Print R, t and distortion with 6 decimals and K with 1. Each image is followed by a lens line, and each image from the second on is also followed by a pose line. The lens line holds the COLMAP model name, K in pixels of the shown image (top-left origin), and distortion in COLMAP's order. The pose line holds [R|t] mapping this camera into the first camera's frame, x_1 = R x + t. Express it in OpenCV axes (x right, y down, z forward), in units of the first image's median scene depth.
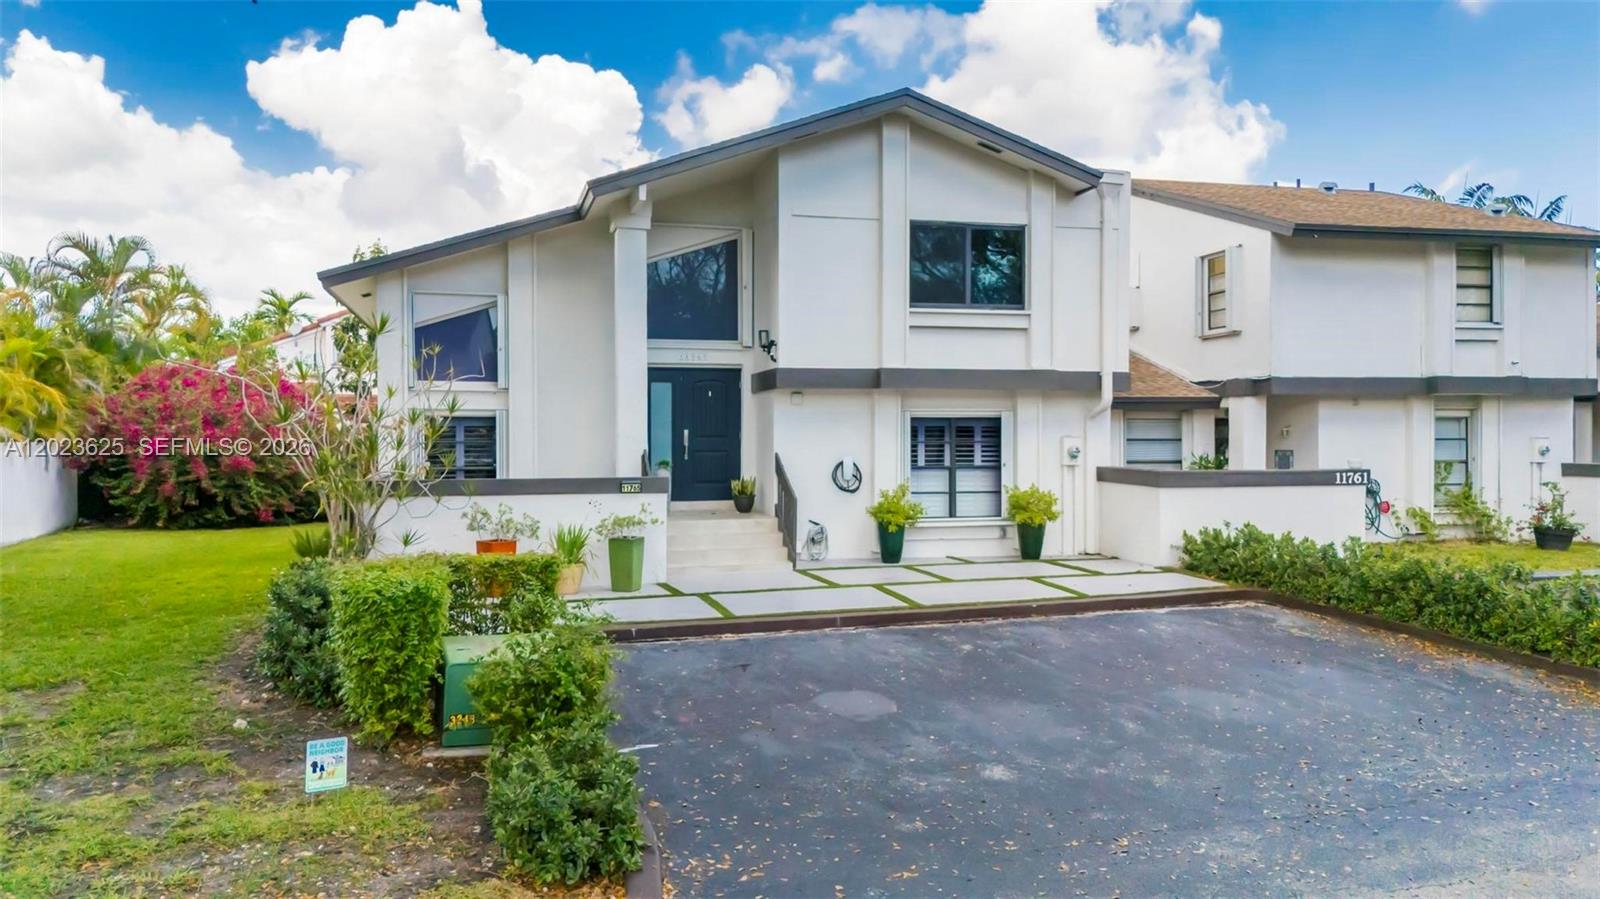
lens RADIAL K [[1190.7, 0, 765.2], [0, 1190.7, 421.7], [0, 0, 1]] dist [0.049725, -0.004472]
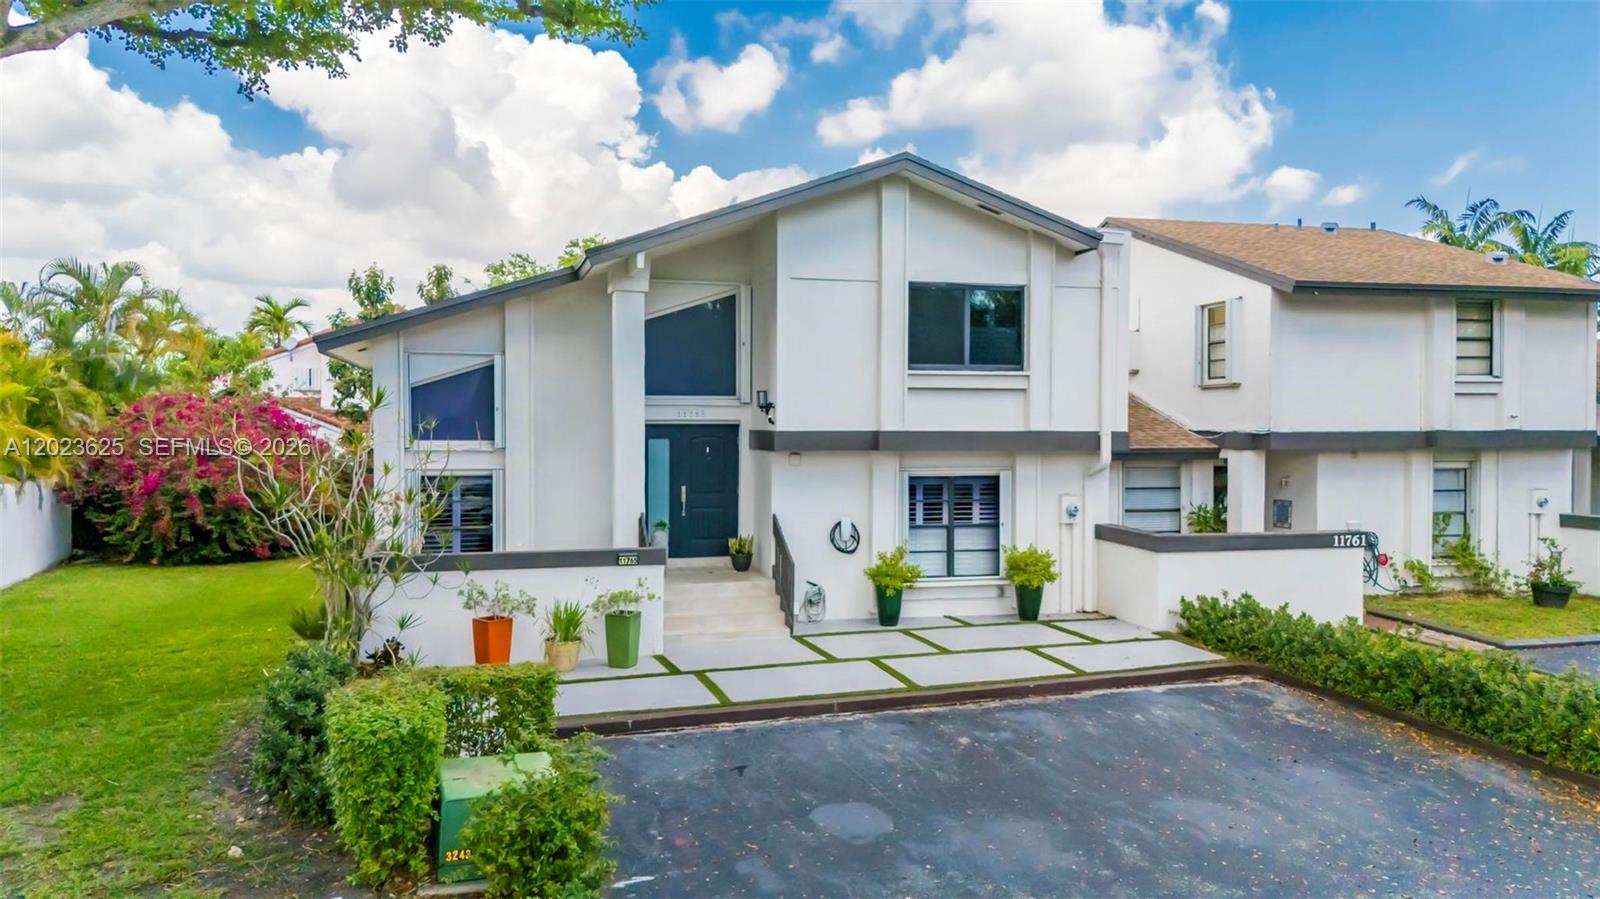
lens RADIAL K [[1197.3, 0, 767.6], [0, 1197.3, 423.9], [0, 0, 1]] dist [0.051549, -0.009404]
pose [[0.999991, 0.002887, 0.003146, 0.000557], [-0.002931, 0.999897, 0.014028, -0.062468], [-0.003105, -0.014037, 0.999897, -0.001750]]
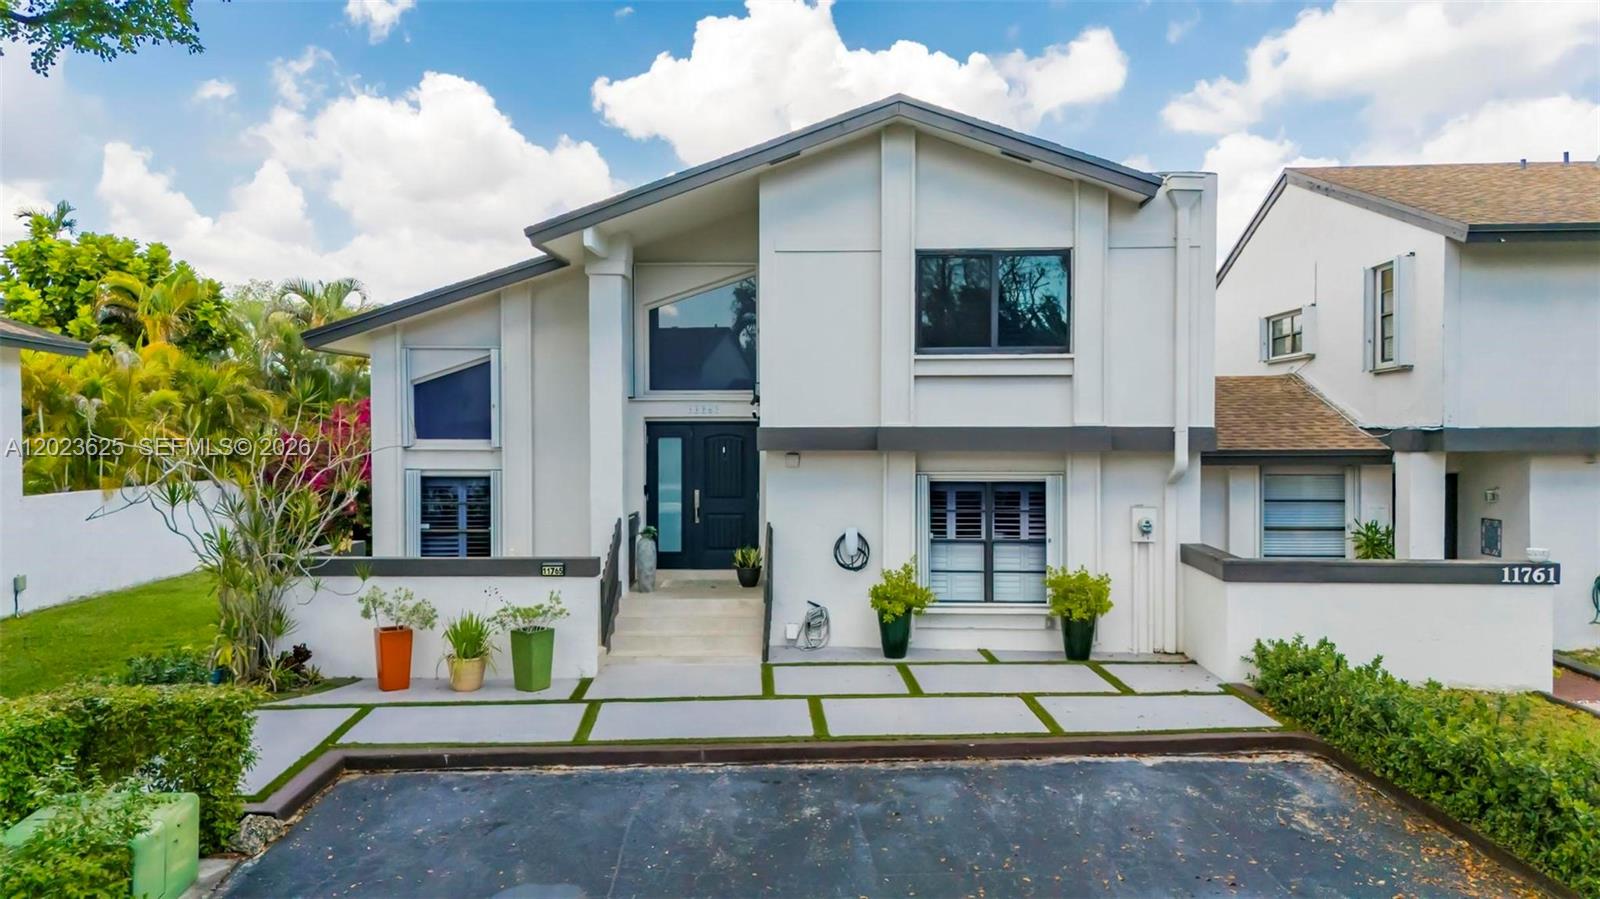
lens RADIAL K [[1197.3, 0, 767.6], [0, 1197.3, 423.9], [0, 0, 1]] dist [0.051549, -0.009404]
pose [[0.956357, -0.002237, -0.292191, 0.261318], [0.004199, 0.999973, 0.006090, -0.050759], [0.292170, -0.007051, 0.956341, 0.160399]]
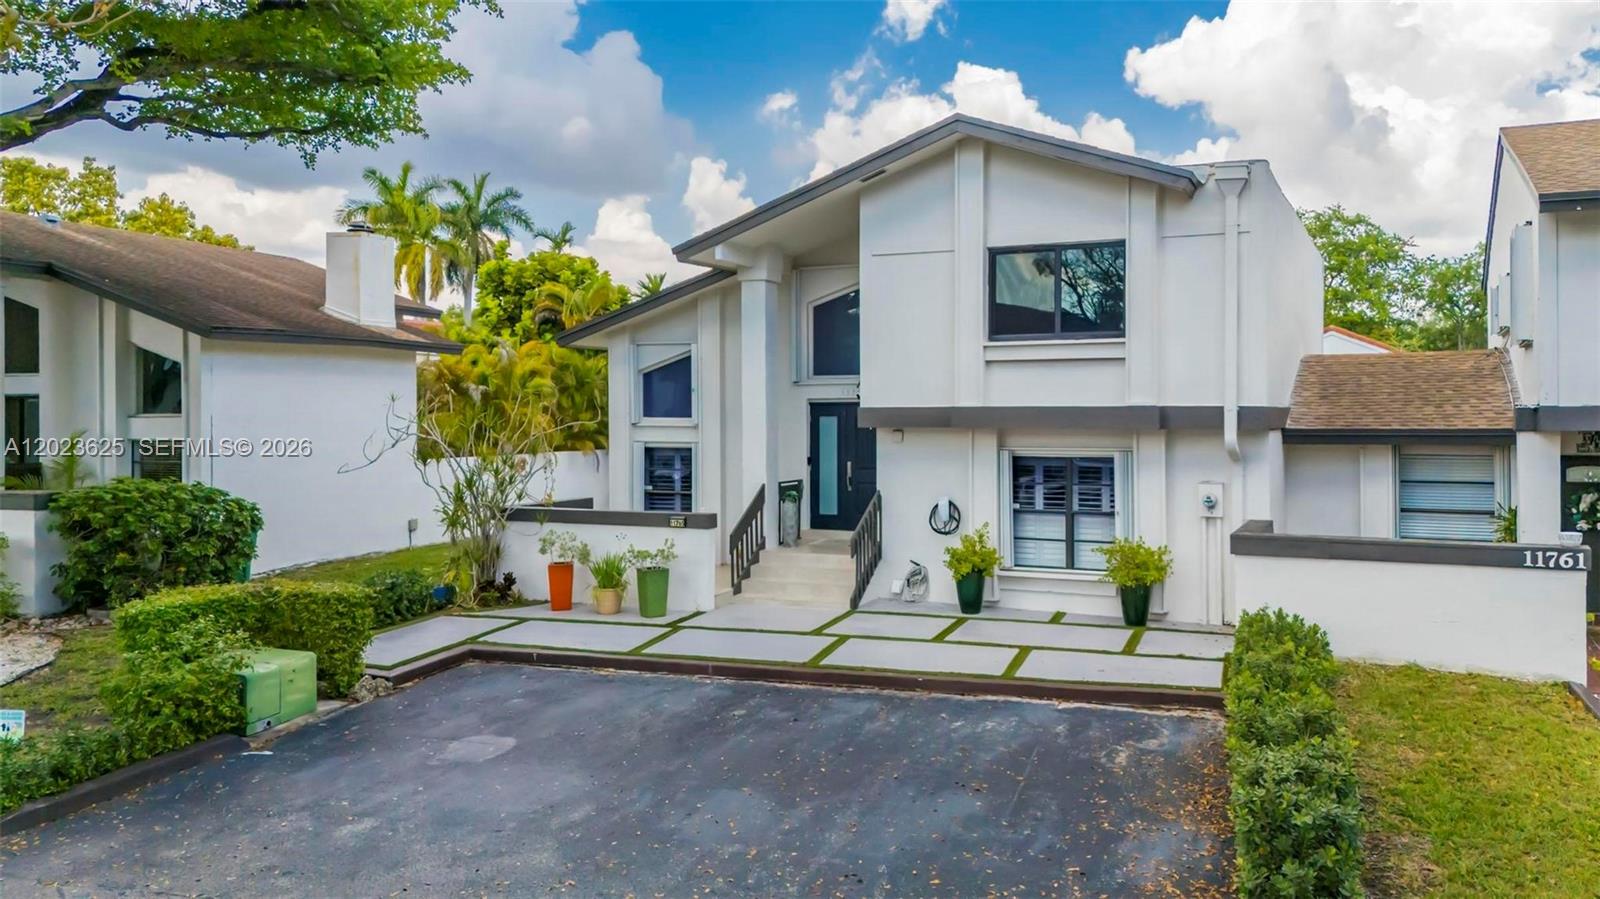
lens RADIAL K [[1200.3, 0, 820.2], [0, 1200.3, 382.7], [0, 0, 1]] dist [0.038956, -0.005219]
pose [[0.781497, -0.015657, -0.623713, 0.592946], [0.009768, 0.999870, -0.012862, -0.051135], [0.623833, 0.003959, 0.781548, 0.178215]]
